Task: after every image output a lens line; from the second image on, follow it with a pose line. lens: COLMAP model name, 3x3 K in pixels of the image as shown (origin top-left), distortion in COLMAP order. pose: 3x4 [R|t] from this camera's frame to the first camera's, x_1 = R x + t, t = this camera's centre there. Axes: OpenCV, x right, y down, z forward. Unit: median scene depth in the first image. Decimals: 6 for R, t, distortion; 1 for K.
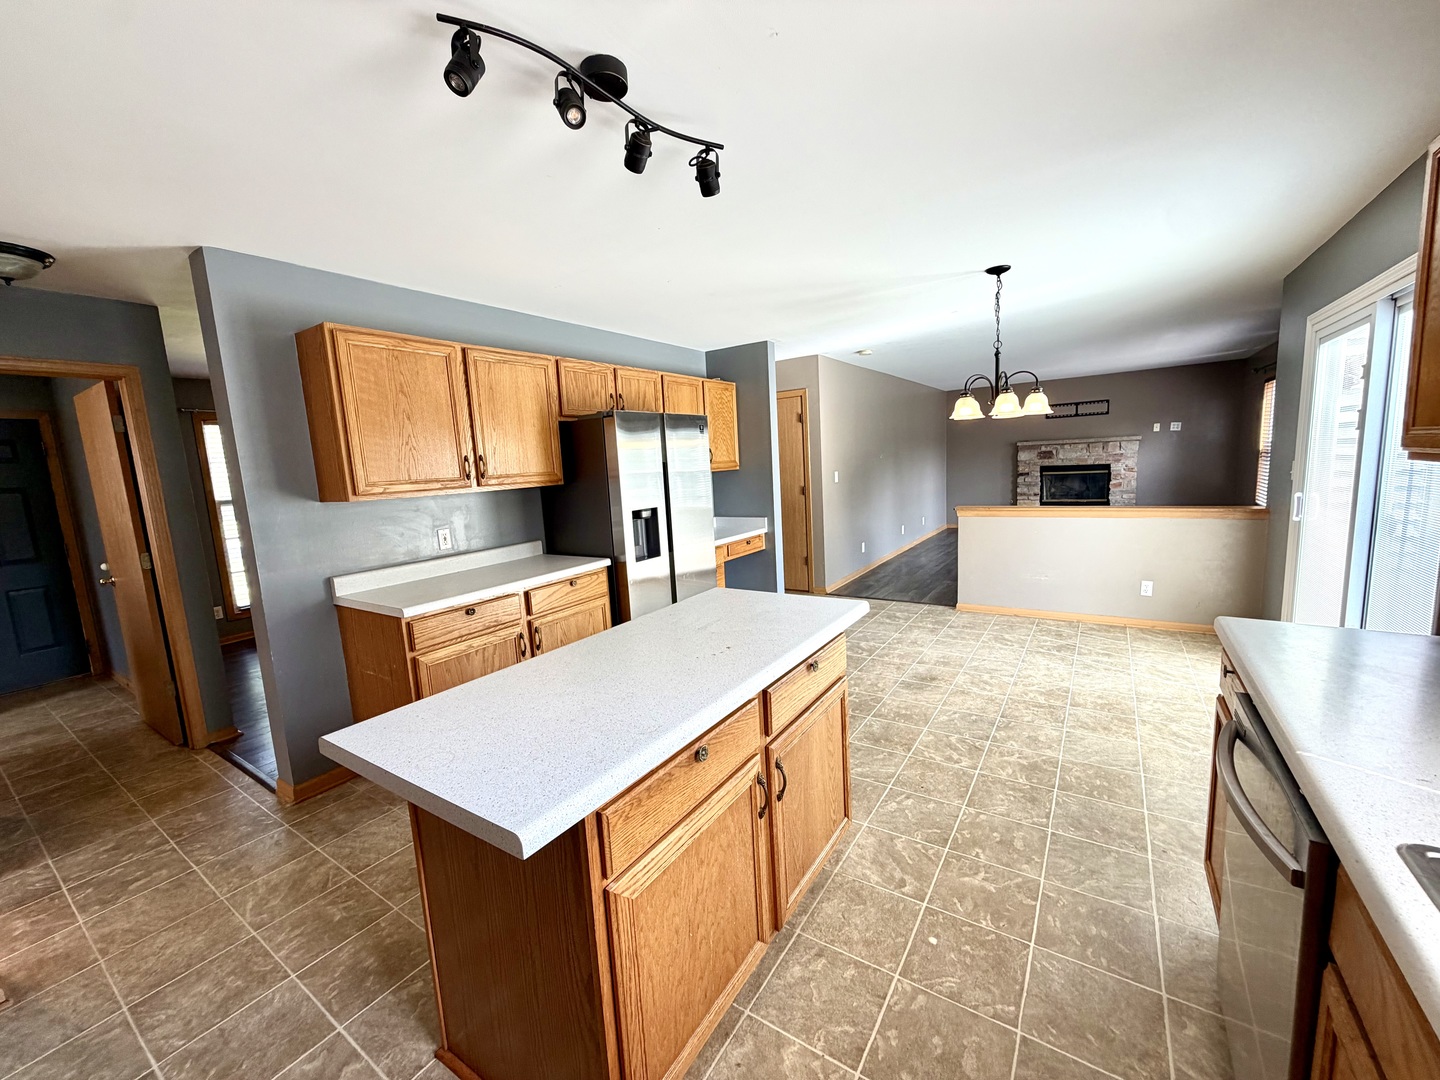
lens RADIAL K [[573.8, 0, 717.4], [0, 573.8, 542.3], [0, 0, 1]] dist [0.001107, 0.000294]
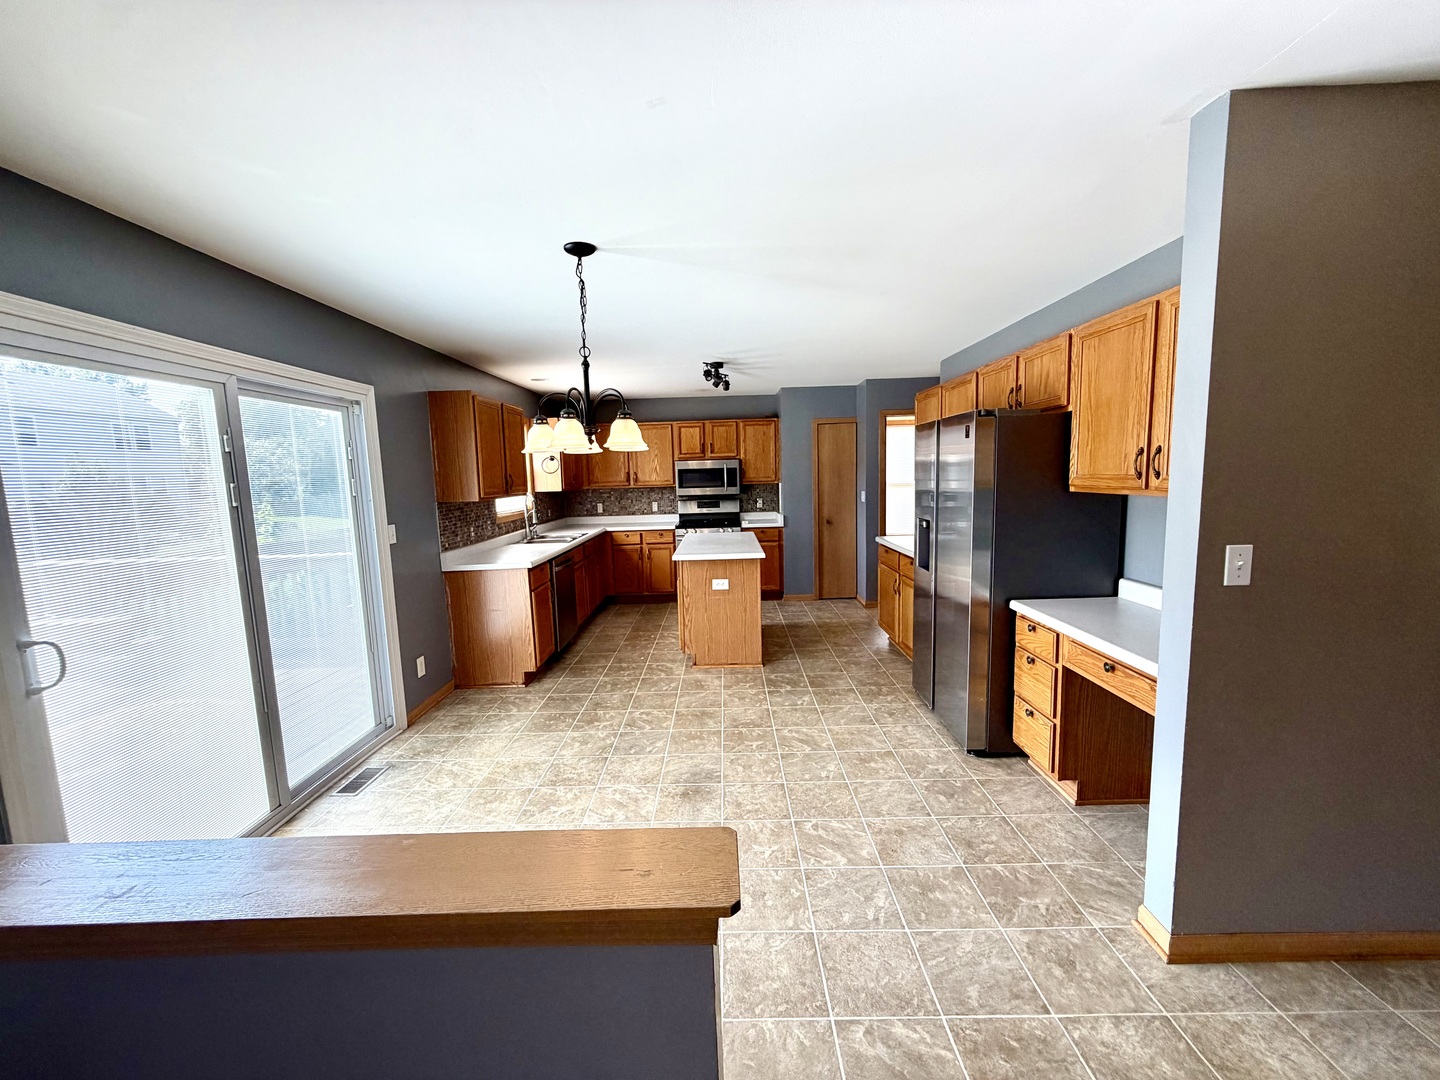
lens RADIAL K [[573.8, 0, 717.4], [0, 573.8, 542.3], [0, 0, 1]] dist [0.001107, 0.000294]
pose [[-0.832147, 0.145887, -0.535022, 0.811238], [-0.001001, 0.964380, 0.264519, -0.320101], [0.554554, 0.220654, -0.802360, 1.816422]]
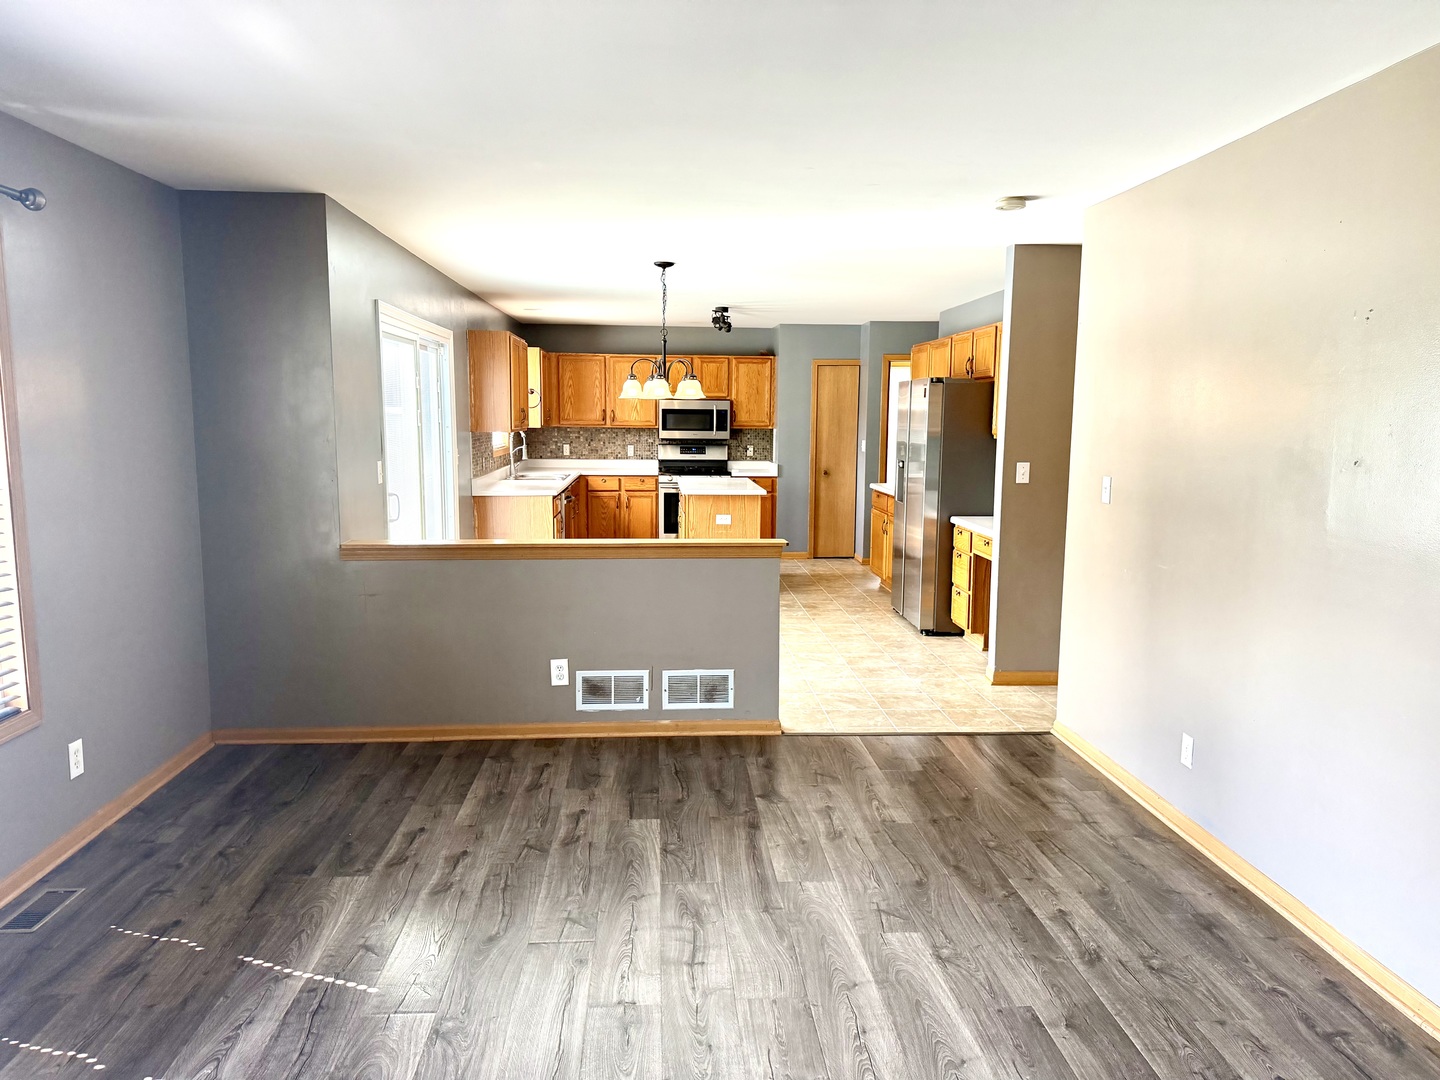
lens RADIAL K [[1019.8, 0, 720.0], [0, 1019.8, 540.0], [0, 0, 1]] dist [0.136946, -0.000100]
pose [[-0.789892, 0.124629, -0.600448, 1.699235], [-0.050207, 0.962702, 0.265865, -0.511873], [0.611187, 0.240151, -0.754174, 2.754719]]
